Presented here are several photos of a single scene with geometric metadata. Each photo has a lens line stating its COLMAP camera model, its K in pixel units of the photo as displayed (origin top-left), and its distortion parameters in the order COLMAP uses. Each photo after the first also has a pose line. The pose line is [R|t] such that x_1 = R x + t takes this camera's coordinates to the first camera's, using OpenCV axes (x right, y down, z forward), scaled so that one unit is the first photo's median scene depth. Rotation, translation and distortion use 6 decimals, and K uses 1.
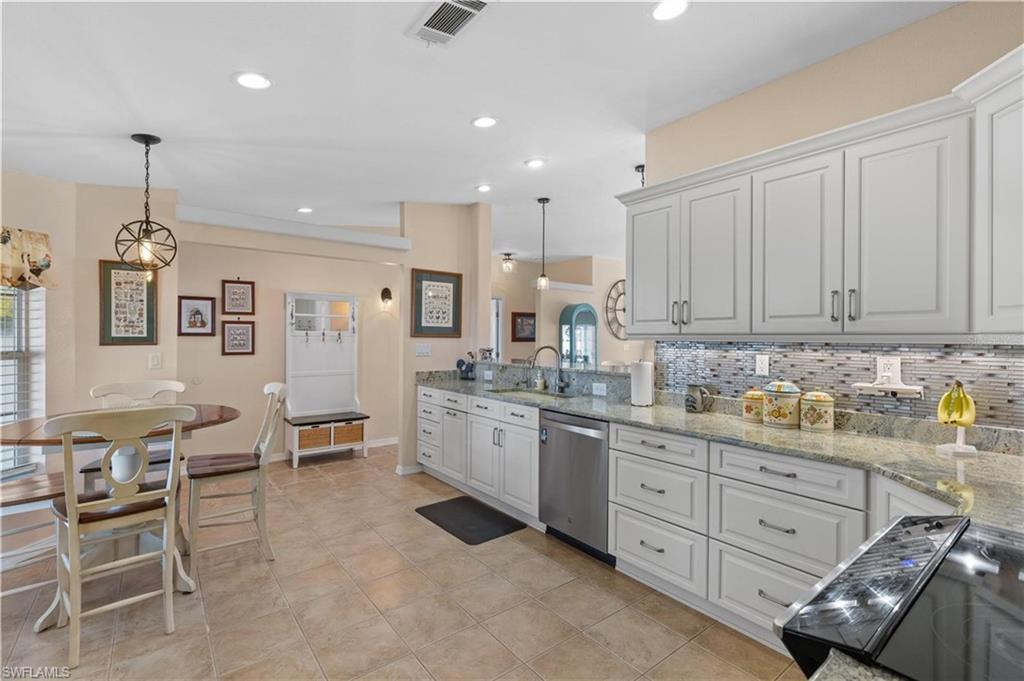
lens RADIAL K [[463.5, 0, 509.3], [0, 463.5, 336.9], [0, 0, 1]] dist [0.009802, -0.001842]
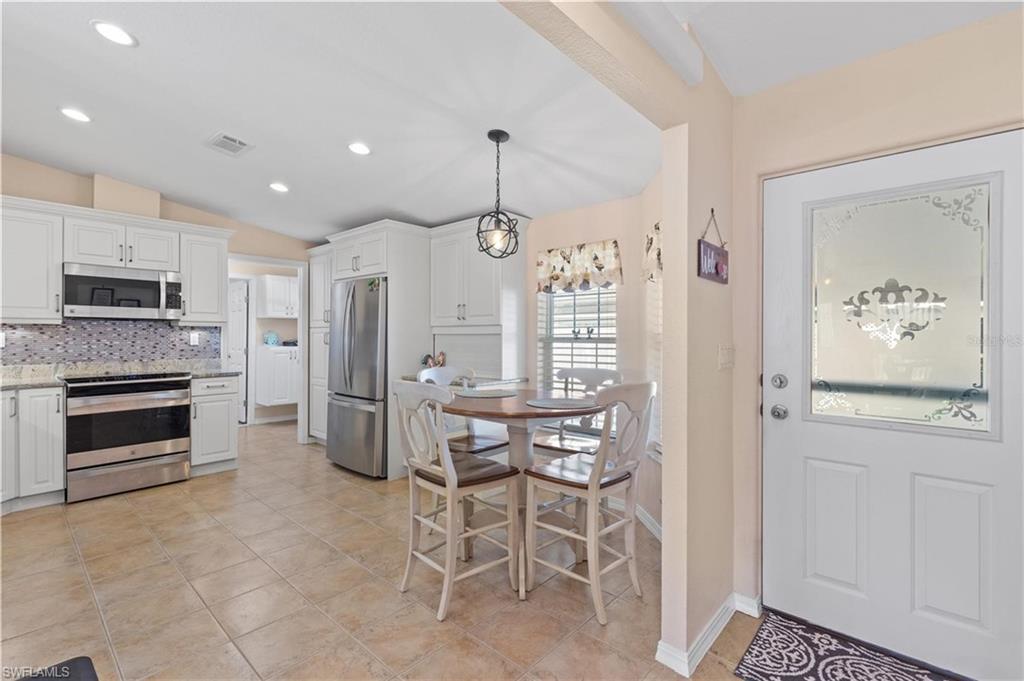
lens RADIAL K [[463.5, 0, 511.5], [0, 463.5, 335.2], [0, 0, 1]] dist [0.009802, -0.001842]
pose [[-0.984849, -0.008518, -0.173207, -0.342423], [-0.008344, 0.999964, -0.001732, 0.019722], [0.173216, -0.000261, -0.984884, 1.122479]]
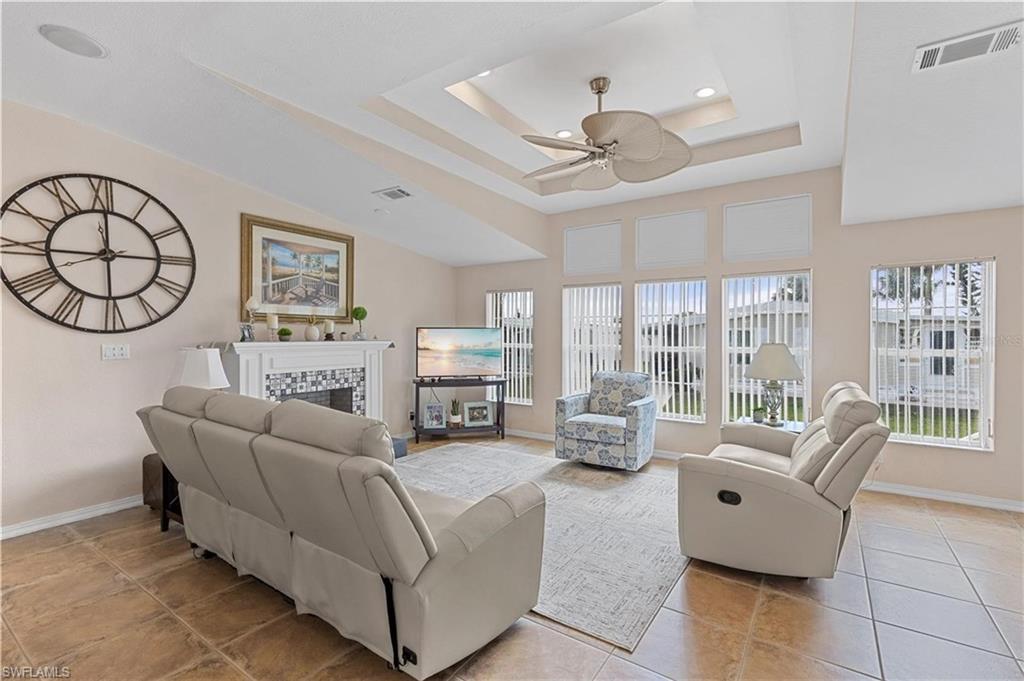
lens RADIAL K [[463.5, 0, 513.5], [0, 463.5, 335.3], [0, 0, 1]] dist [0.009802, -0.001842]
pose [[0.950568, -0.004082, 0.310491, 0.848253], [0.002924, 0.999987, 0.004196, 0.015594], [-0.310504, -0.003080, 0.950567, 0.987472]]
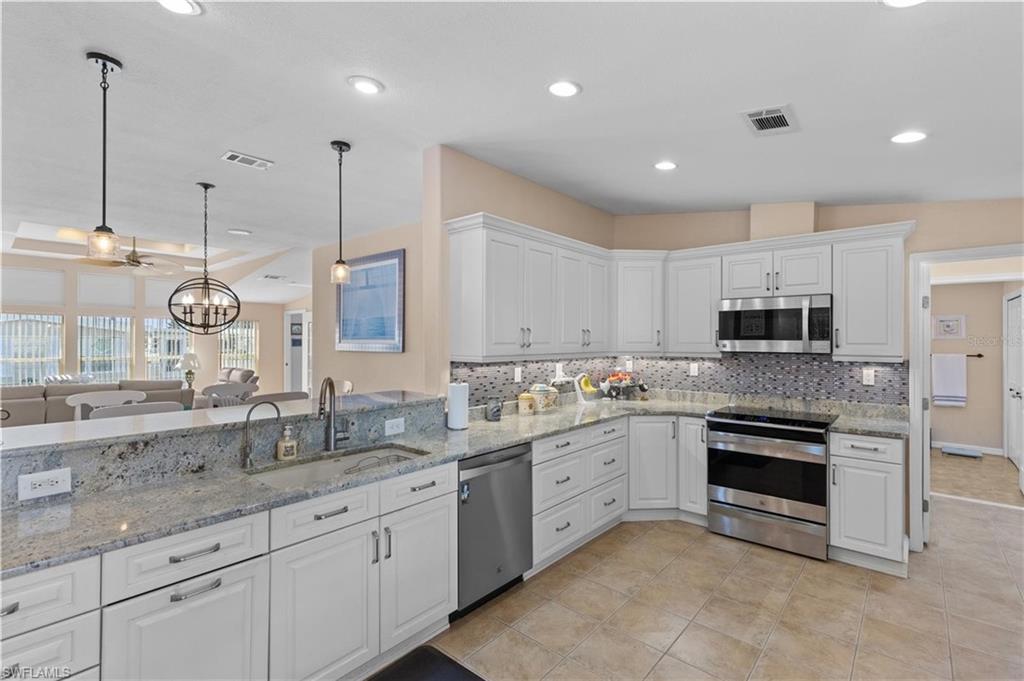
lens RADIAL K [[463.5, 0, 509.7], [0, 463.5, 340.5], [0, 0, 1]] dist [0.009802, -0.001842]
pose [[-0.197994, -0.006728, 0.980180, -0.471753], [-0.004268, 0.999973, 0.006001, -0.029682], [-0.980194, -0.002995, -0.198017, 0.741874]]
